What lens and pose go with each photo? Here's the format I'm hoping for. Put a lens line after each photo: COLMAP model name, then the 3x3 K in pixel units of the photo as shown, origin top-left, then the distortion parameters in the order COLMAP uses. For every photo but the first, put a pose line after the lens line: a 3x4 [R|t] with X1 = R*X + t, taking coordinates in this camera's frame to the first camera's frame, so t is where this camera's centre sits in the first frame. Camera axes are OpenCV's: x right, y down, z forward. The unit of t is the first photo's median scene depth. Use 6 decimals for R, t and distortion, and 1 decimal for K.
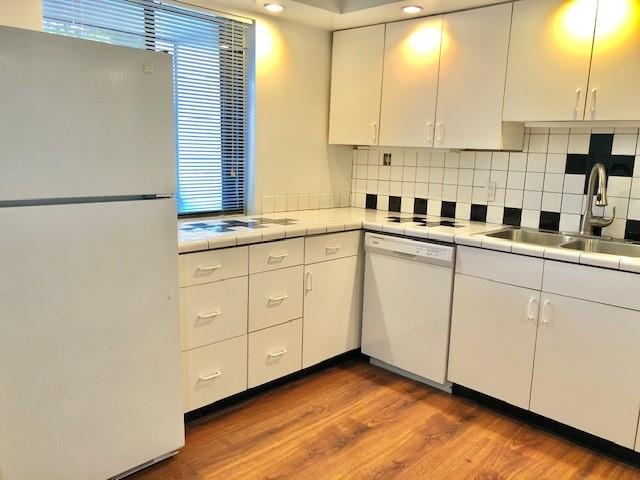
lens RADIAL K [[522.1, 0, 334.1], [0, 522.1, 238.8], [0, 0, 1]] dist [0.041099, -0.041094]
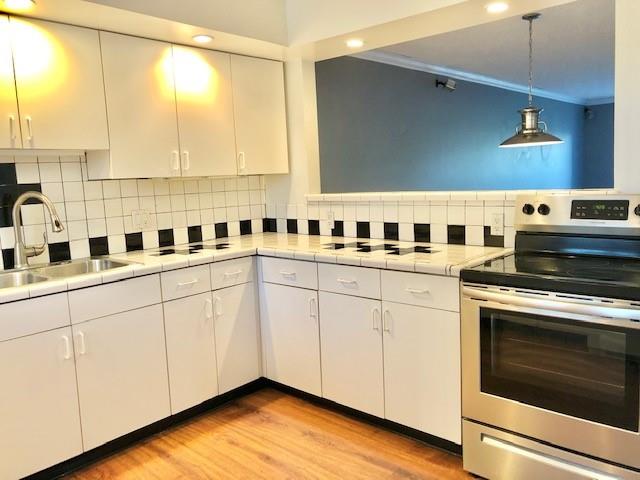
lens RADIAL K [[522.1, 0, 317.0], [0, 522.1, 238.2], [0, 0, 1]] dist [0.041099, -0.041094]
pose [[-0.037452, -0.151063, 0.987814, -0.485242], [0.212516, 0.964692, 0.155584, -0.095345], [-0.976440, 0.215753, -0.004026, 0.477027]]
